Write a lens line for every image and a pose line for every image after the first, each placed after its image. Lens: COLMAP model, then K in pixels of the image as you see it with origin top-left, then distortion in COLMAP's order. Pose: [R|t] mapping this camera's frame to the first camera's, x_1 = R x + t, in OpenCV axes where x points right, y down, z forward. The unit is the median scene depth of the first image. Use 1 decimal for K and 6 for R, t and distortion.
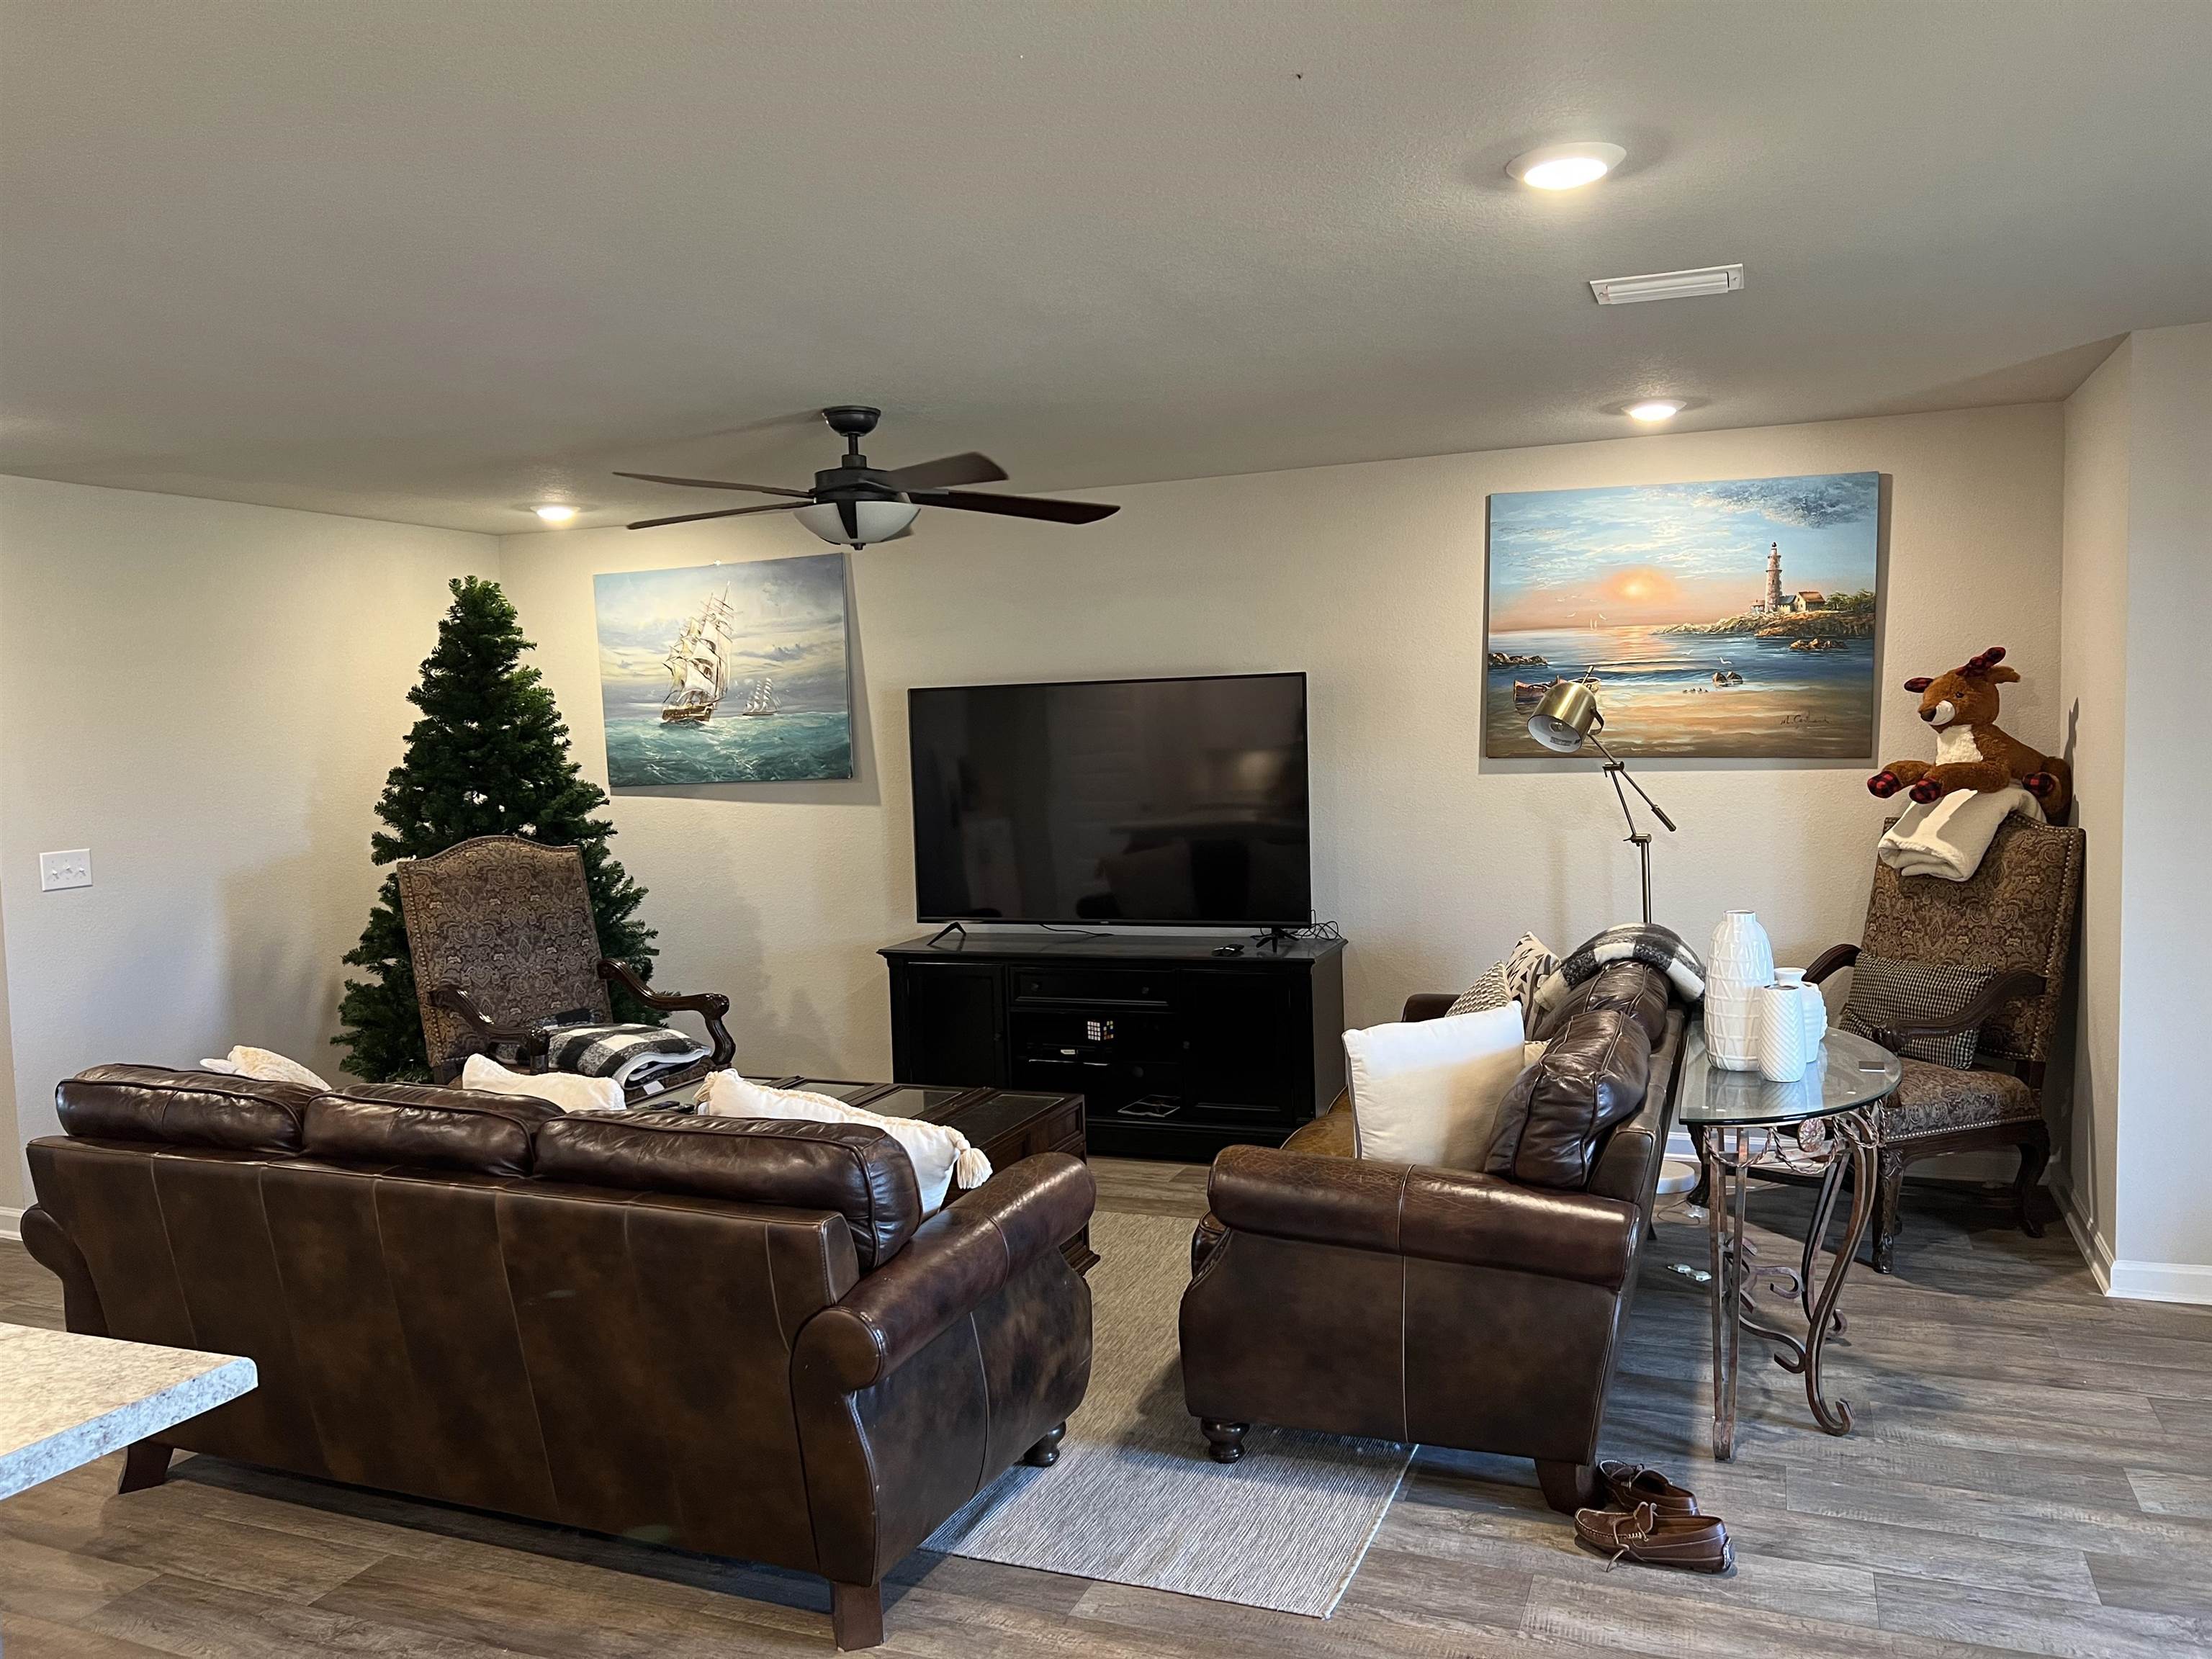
lens RADIAL K [[1662.8, 0, 1113.7], [0, 1662.8, 824.1], [0, 0, 1]] dist [0.024072, -0.031146]
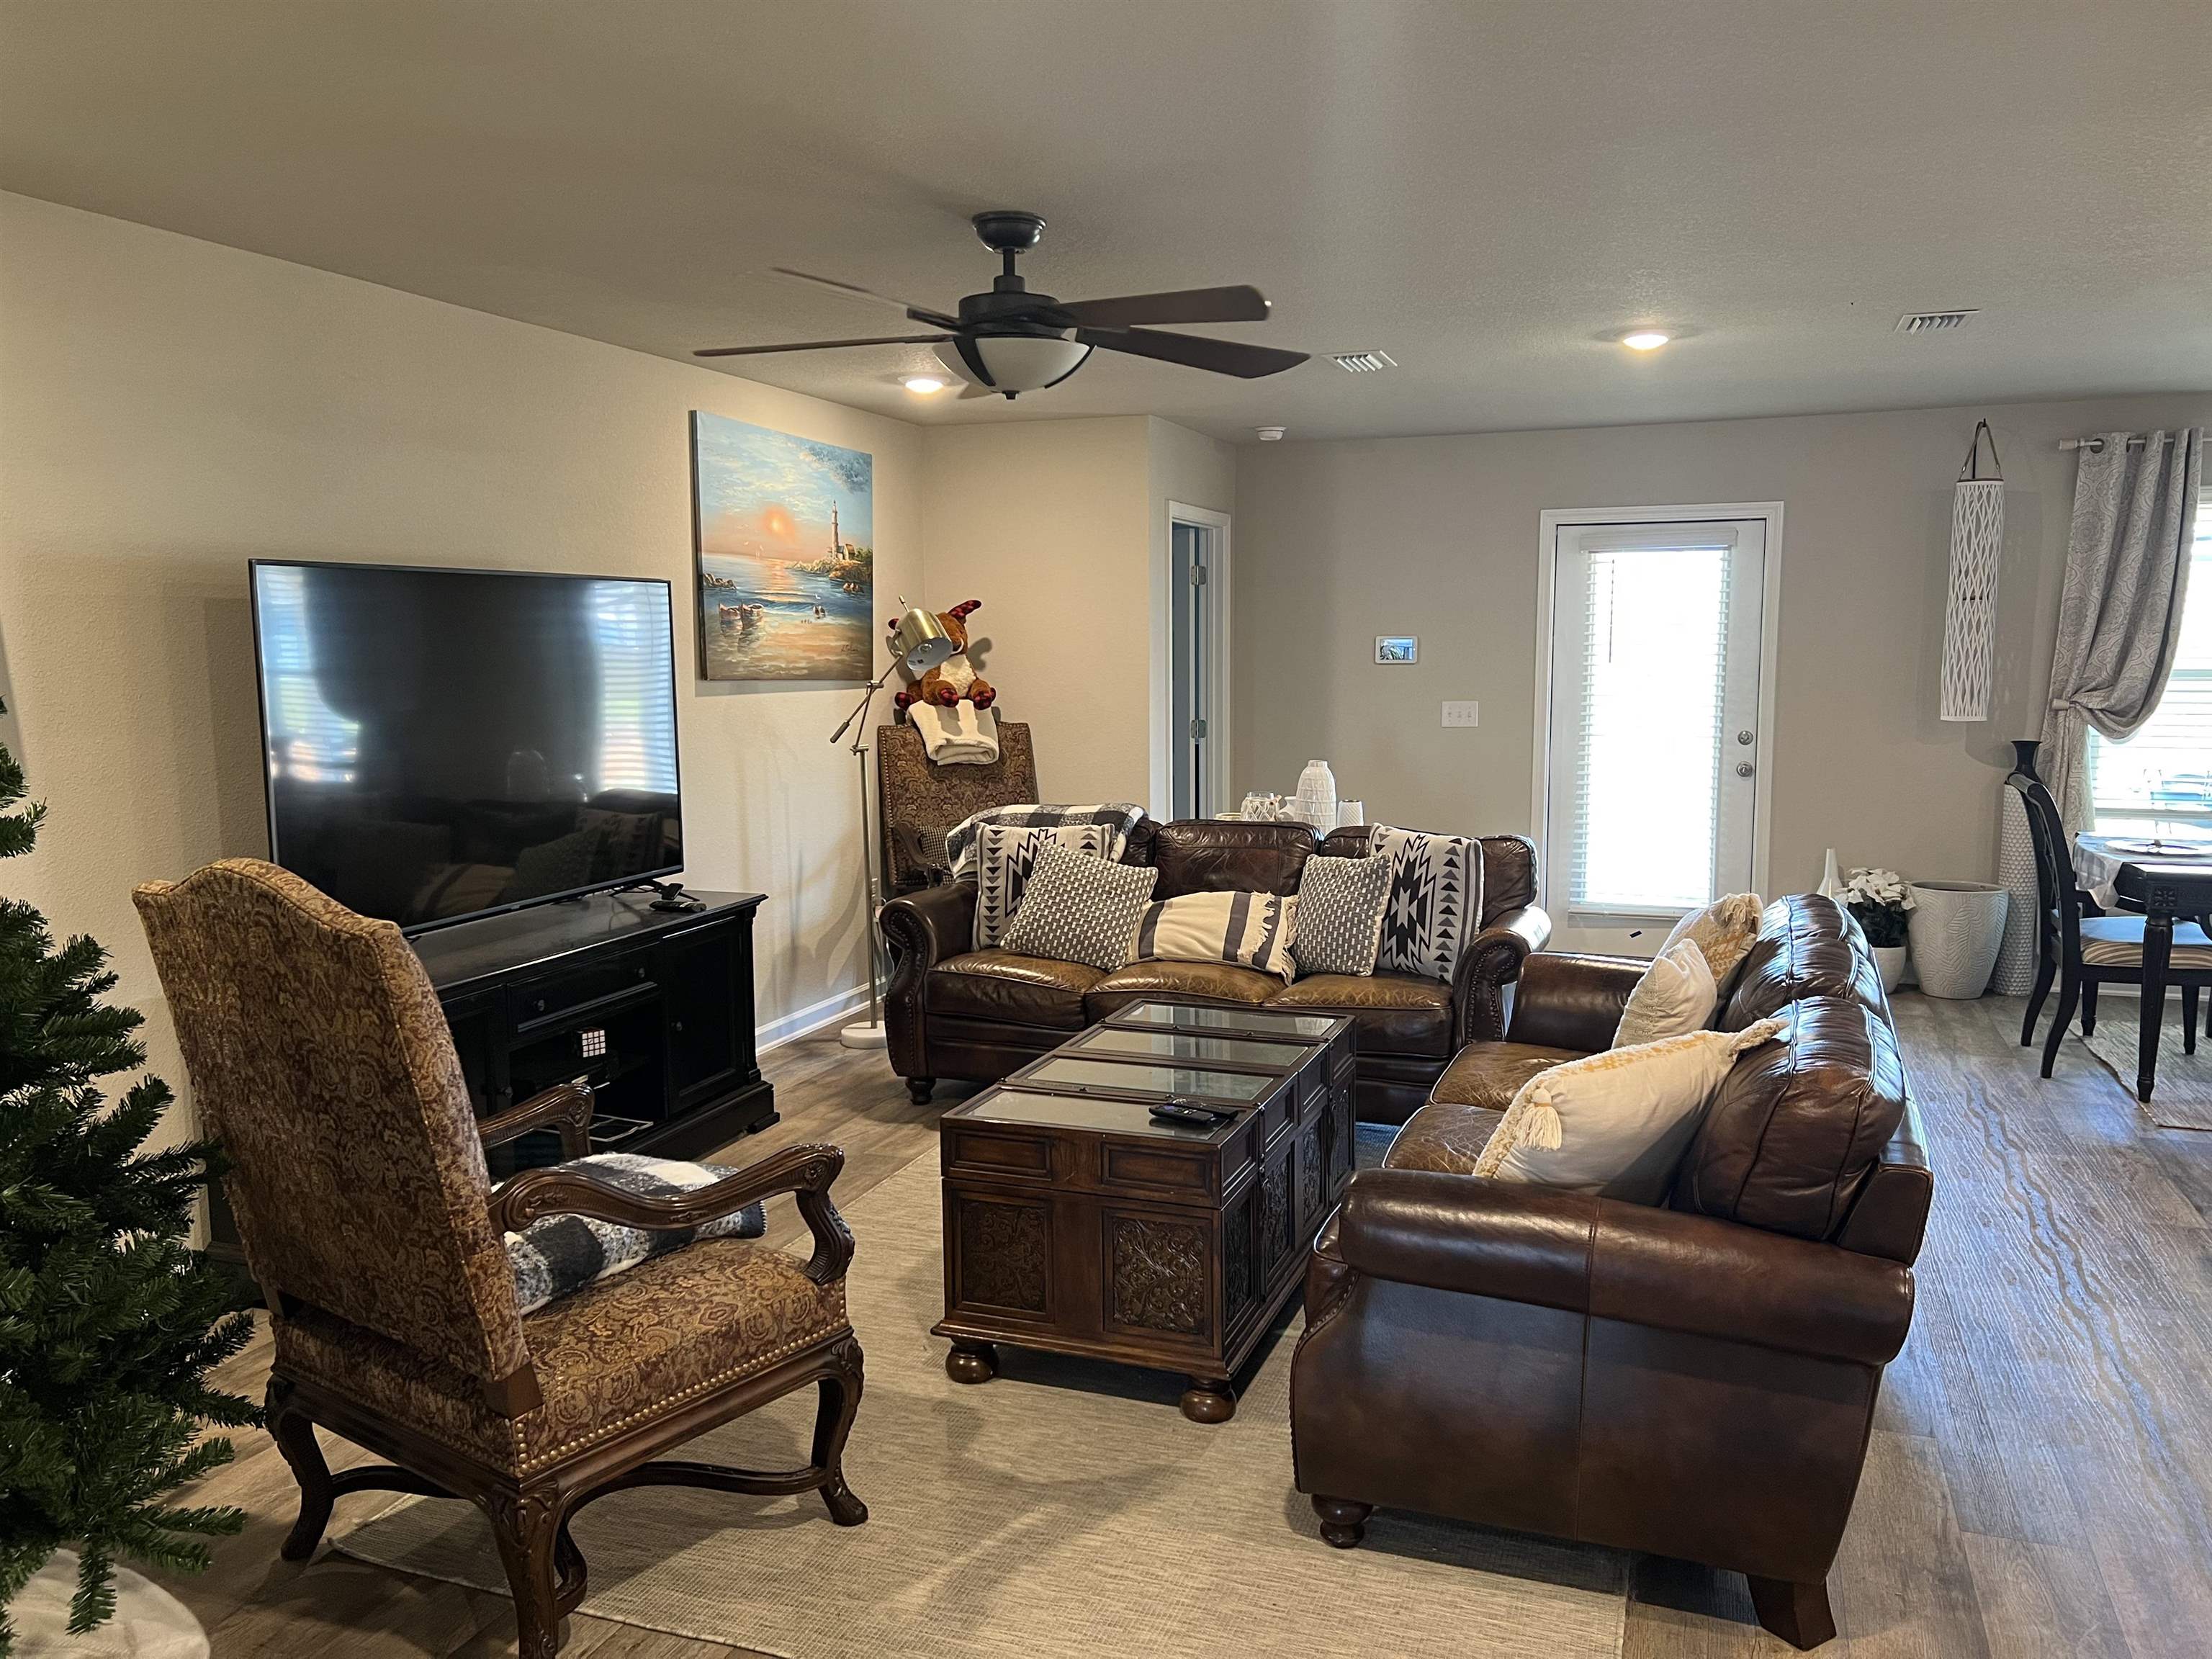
lens RADIAL K [[1662.8, 0, 1112.5], [0, 1662.8, 838.6], [0, 0, 1]] dist [0.024072, -0.031146]
pose [[-0.032997, -0.090829, 0.995320, -0.822729], [0.061546, 0.993787, 0.092730, -0.024853], [-0.997559, 0.064317, -0.027202, 0.841773]]
